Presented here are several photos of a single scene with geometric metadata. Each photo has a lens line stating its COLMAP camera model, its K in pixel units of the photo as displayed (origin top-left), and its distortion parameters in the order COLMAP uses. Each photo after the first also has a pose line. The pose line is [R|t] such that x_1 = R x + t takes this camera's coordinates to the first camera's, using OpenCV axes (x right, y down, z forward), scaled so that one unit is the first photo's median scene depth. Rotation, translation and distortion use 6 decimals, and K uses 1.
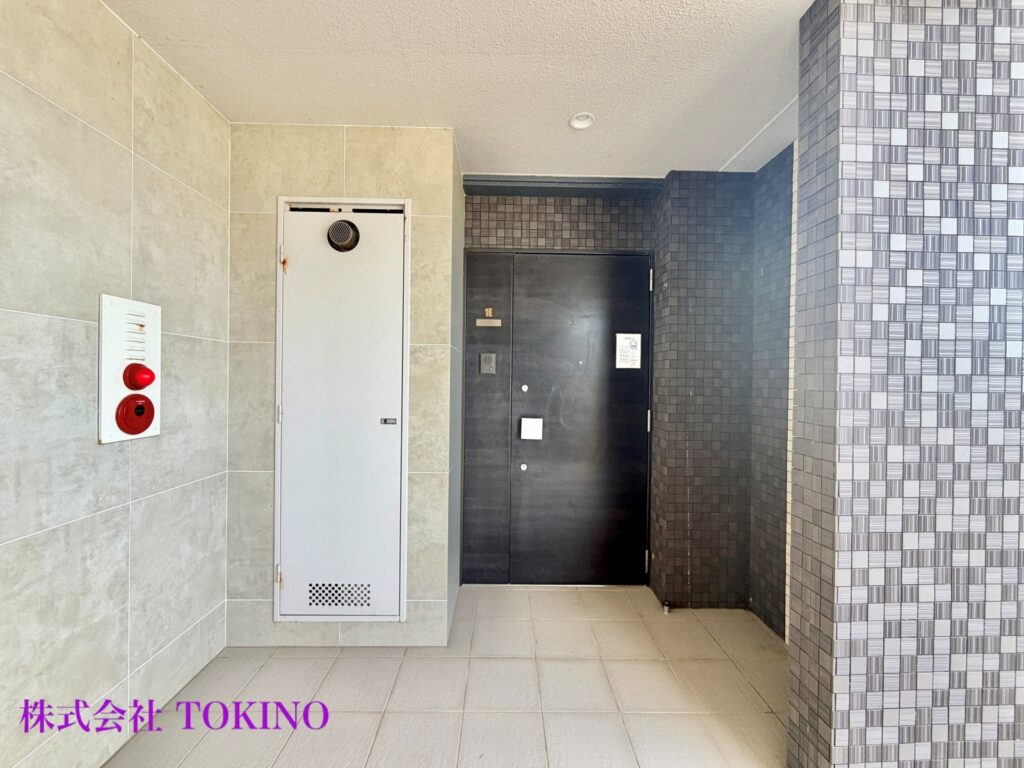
lens RADIAL K [[408.5, 0, 509.3], [0, 408.5, 384.6], [0, 0, 1]] dist [-0.000870, 0.000342]
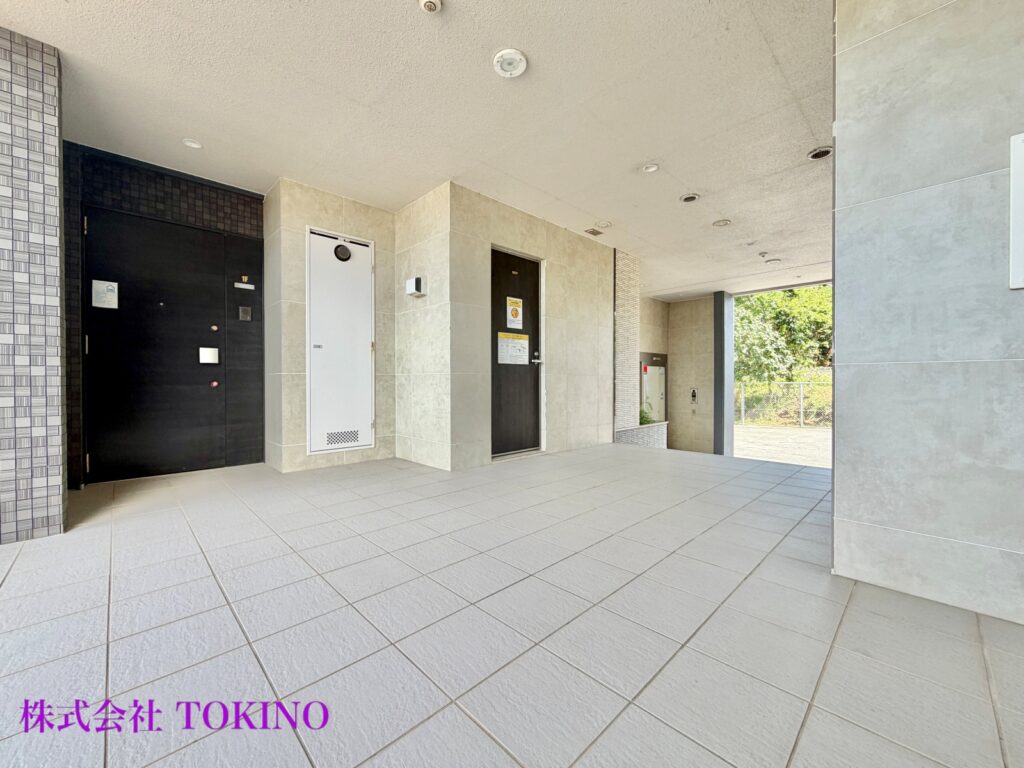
lens RADIAL K [[408.5, 0, 509.3], [0, 408.5, 384.6], [0, 0, 1]] dist [-0.000870, 0.000342]
pose [[-0.730542, -0.004646, -0.682852, 0.377517], [-0.010428, 0.999936, 0.004353, 0.259626], [0.682788, 0.010301, -0.730544, 0.605723]]
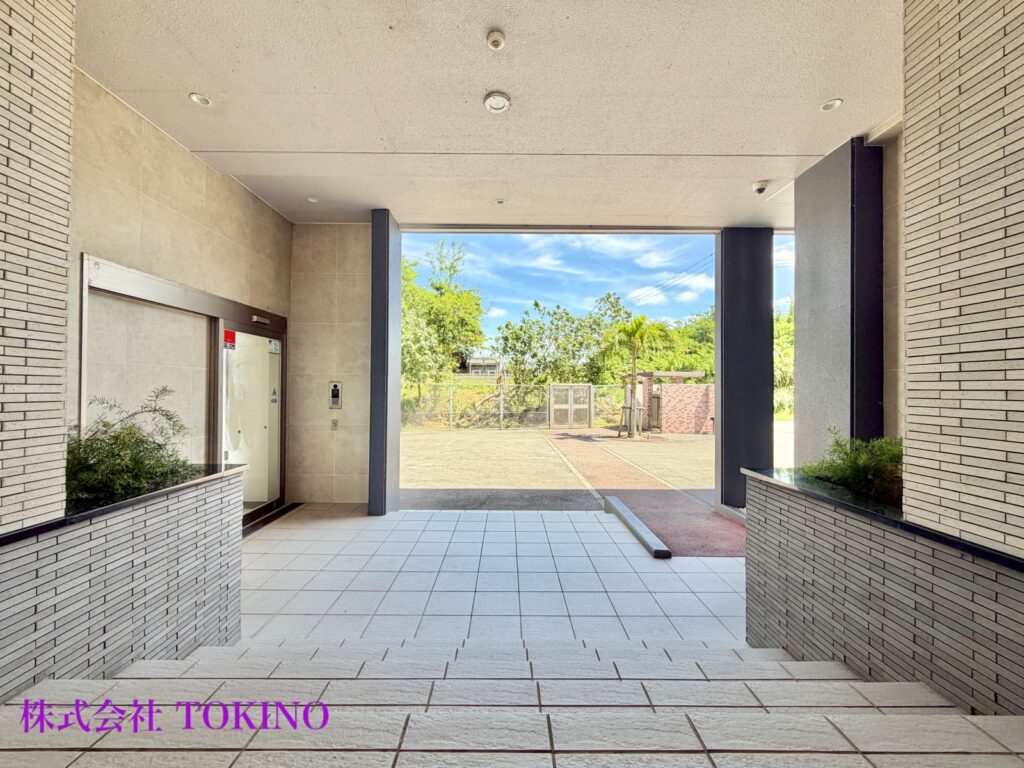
lens RADIAL K [[408.5, 0, 509.3], [0, 408.5, 384.6], [0, 0, 1]] dist [-0.000870, 0.000342]
pose [[-0.007063, -0.019869, -0.999778, -1.770542], [-0.014721, 0.999696, -0.019764, 0.354688], [0.999867, 0.014579, -0.007353, -0.242918]]
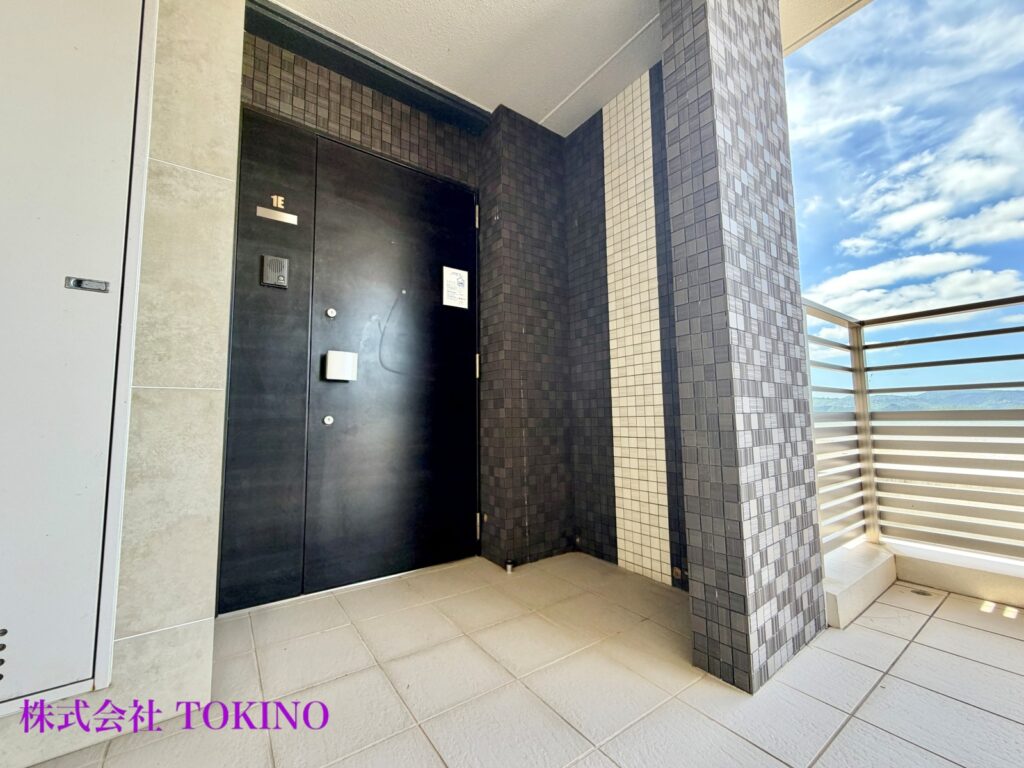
lens RADIAL K [[408.5, 0, 509.3], [0, 408.5, 384.6], [0, 0, 1]] dist [-0.000870, 0.000342]
pose [[0.824294, 0.026305, 0.565551, -0.144832], [0.026584, 0.996020, -0.085074, 0.271520], [-0.565538, 0.085160, 0.820314, 0.288979]]
